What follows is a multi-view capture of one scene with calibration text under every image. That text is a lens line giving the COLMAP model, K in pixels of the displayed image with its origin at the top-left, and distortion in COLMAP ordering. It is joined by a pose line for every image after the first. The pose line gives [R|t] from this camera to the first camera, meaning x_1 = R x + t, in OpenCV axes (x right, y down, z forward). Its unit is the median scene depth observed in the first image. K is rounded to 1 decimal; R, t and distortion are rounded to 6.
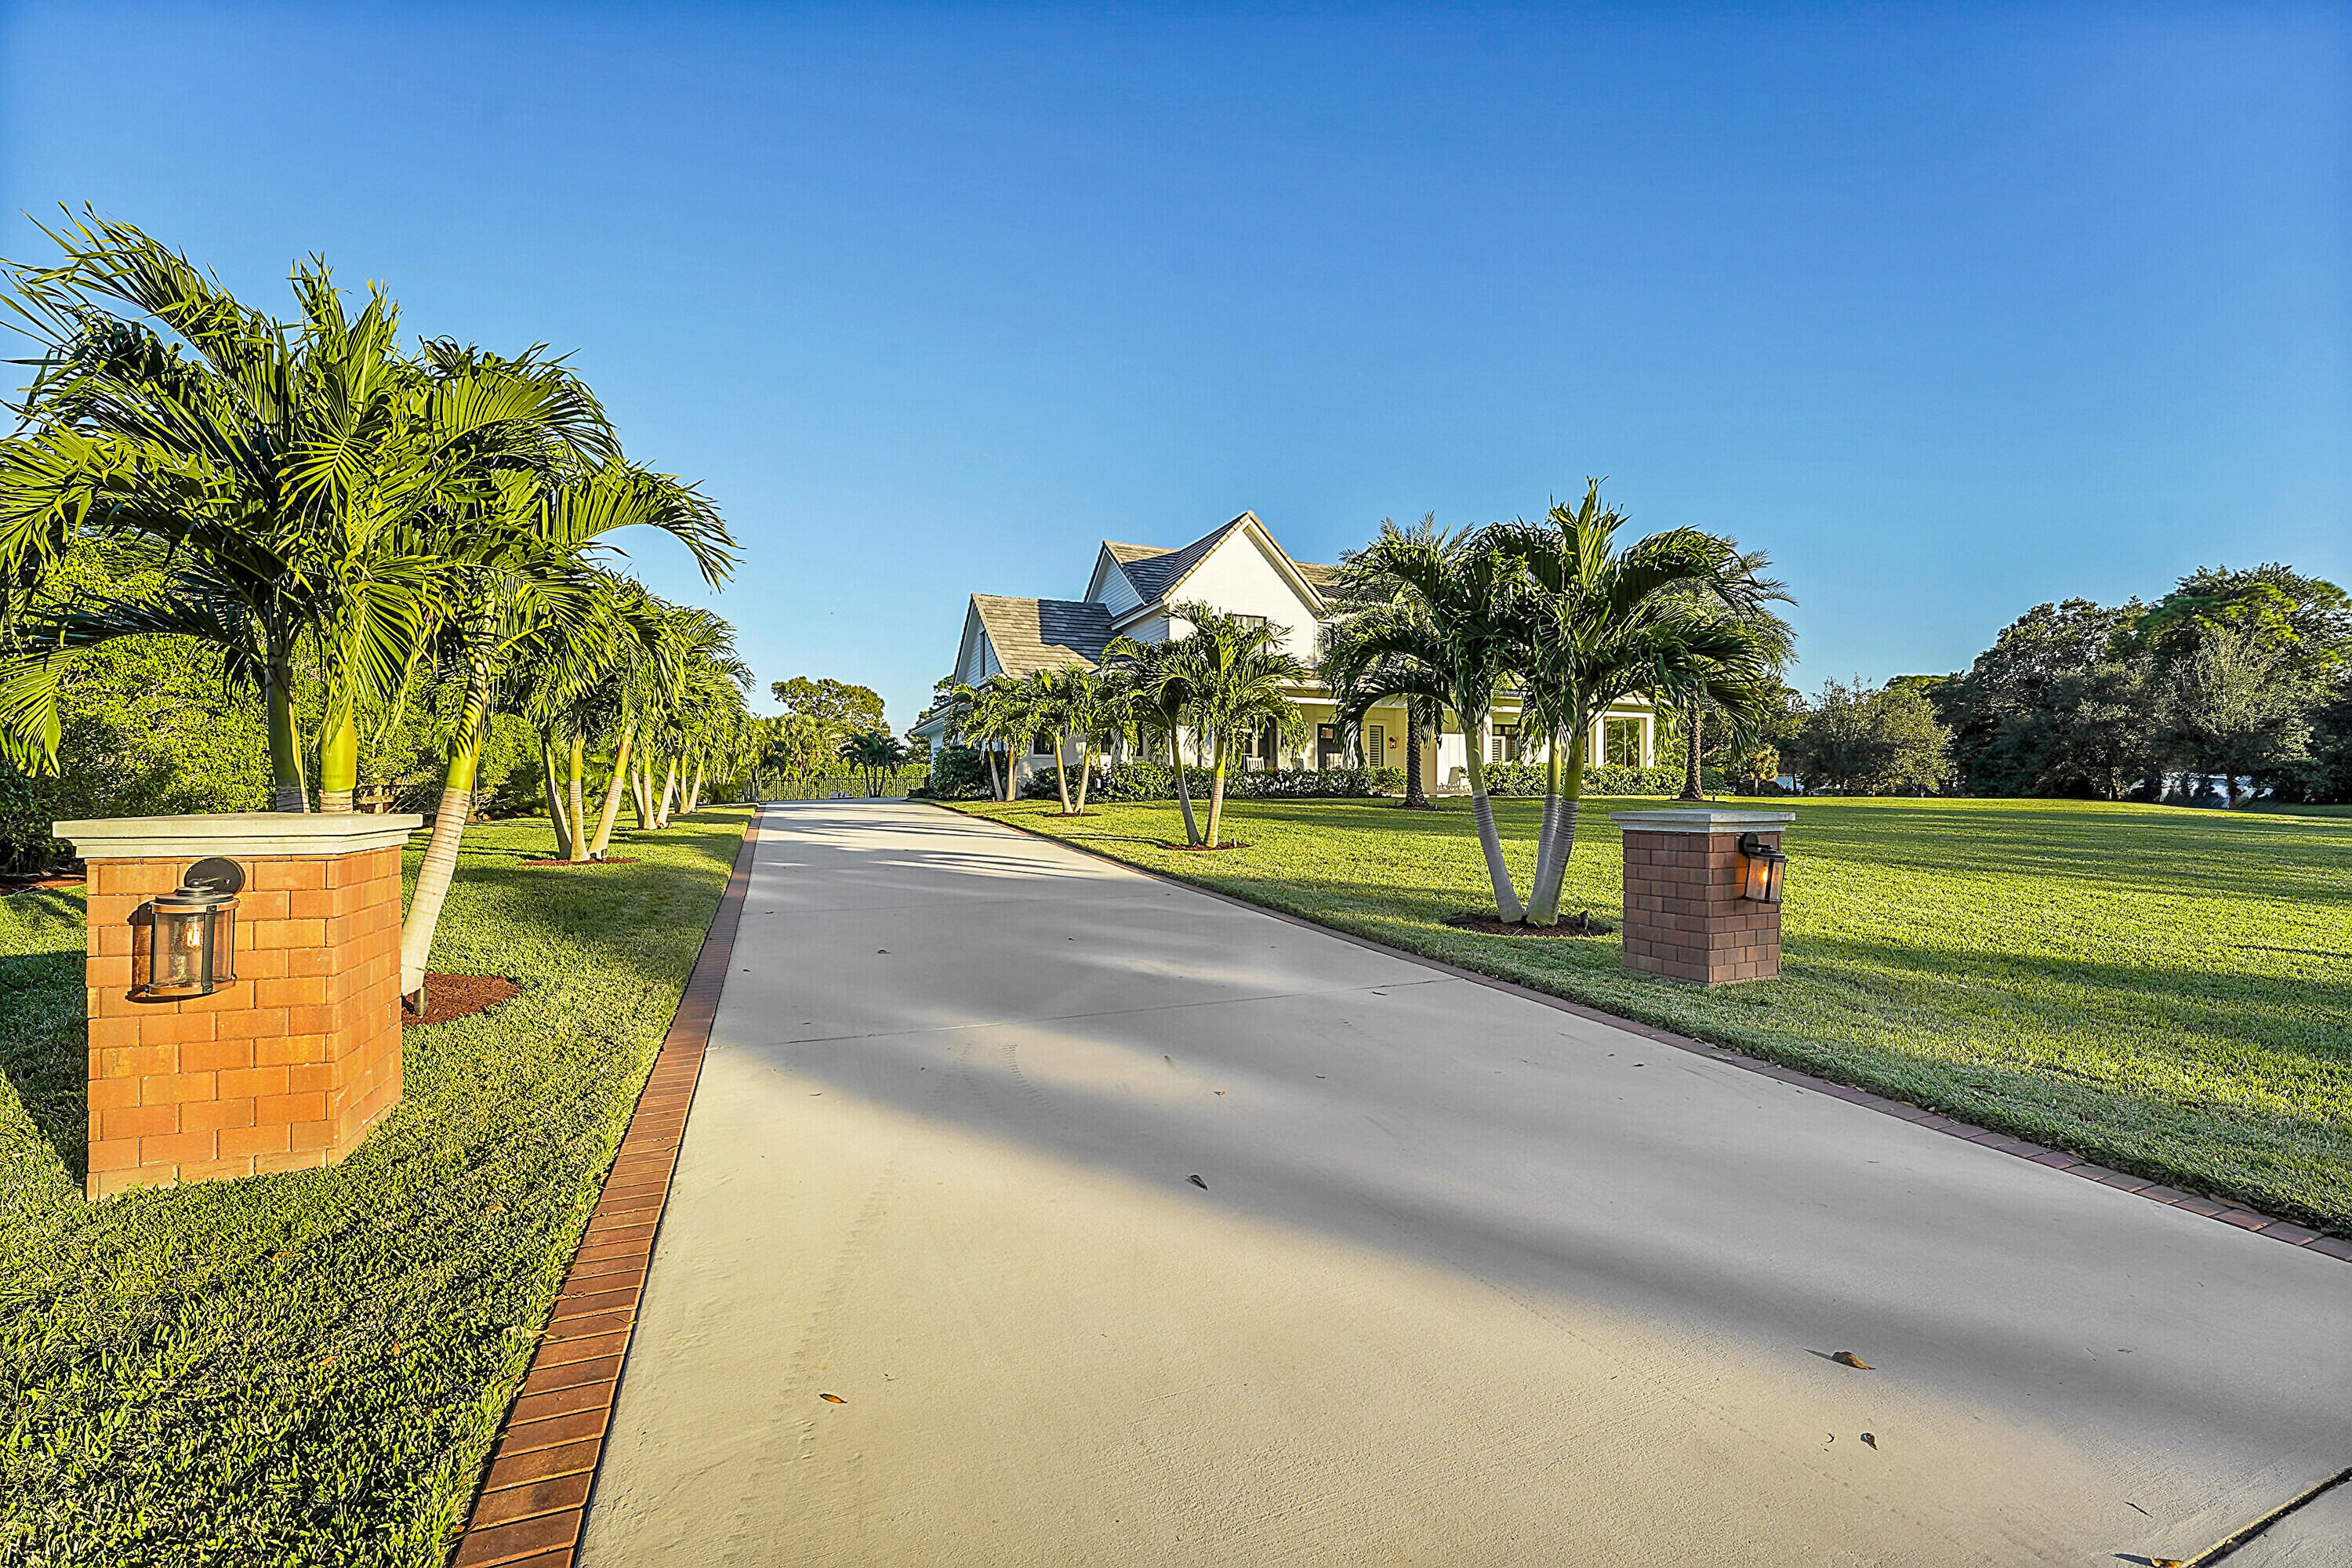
lens RADIAL K [[935.7, 0, 1176.7], [0, 935.7, 780.6], [0, 0, 1]] dist [-0.001090, -0.000281]
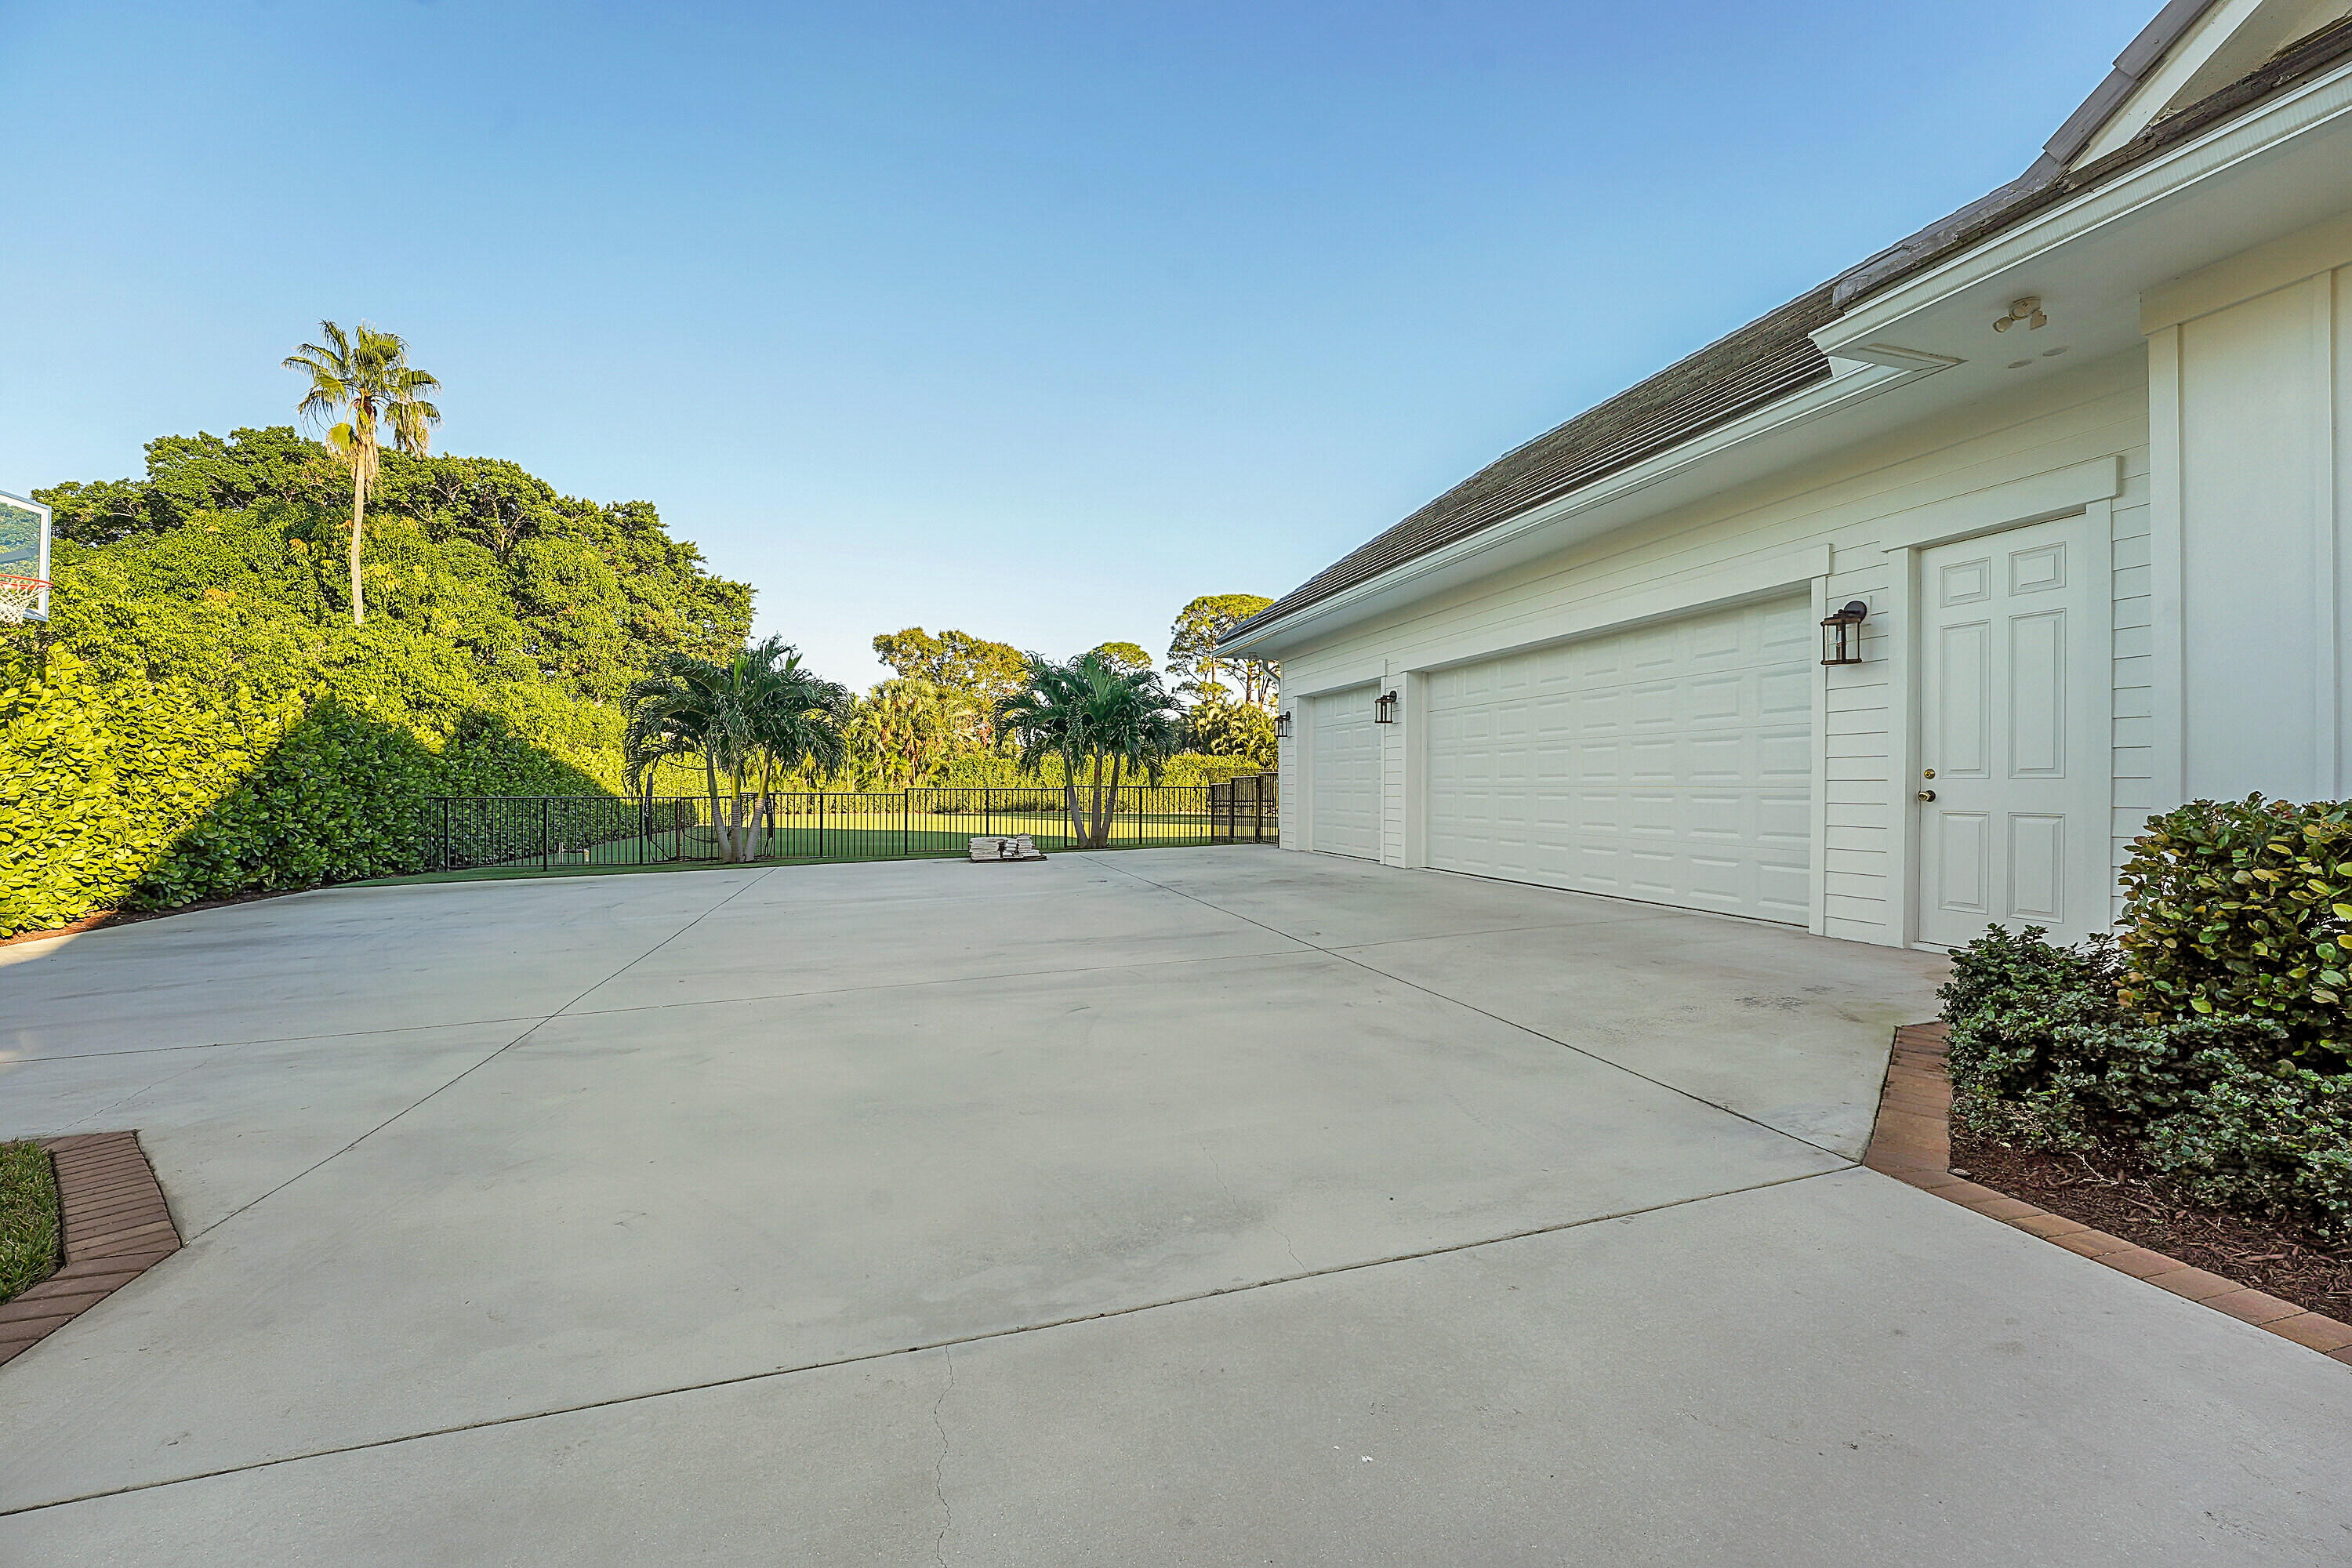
lens RADIAL K [[935.7, 0, 1168.0], [0, 935.7, 769.1], [0, 0, 1]] dist [-0.001090, -0.000281]
pose [[0.991964, -0.001103, -0.126518, -0.140550], [0.000463, 0.999987, -0.005086, -0.004408], [0.126522, 0.004986, 0.991951, 0.368760]]
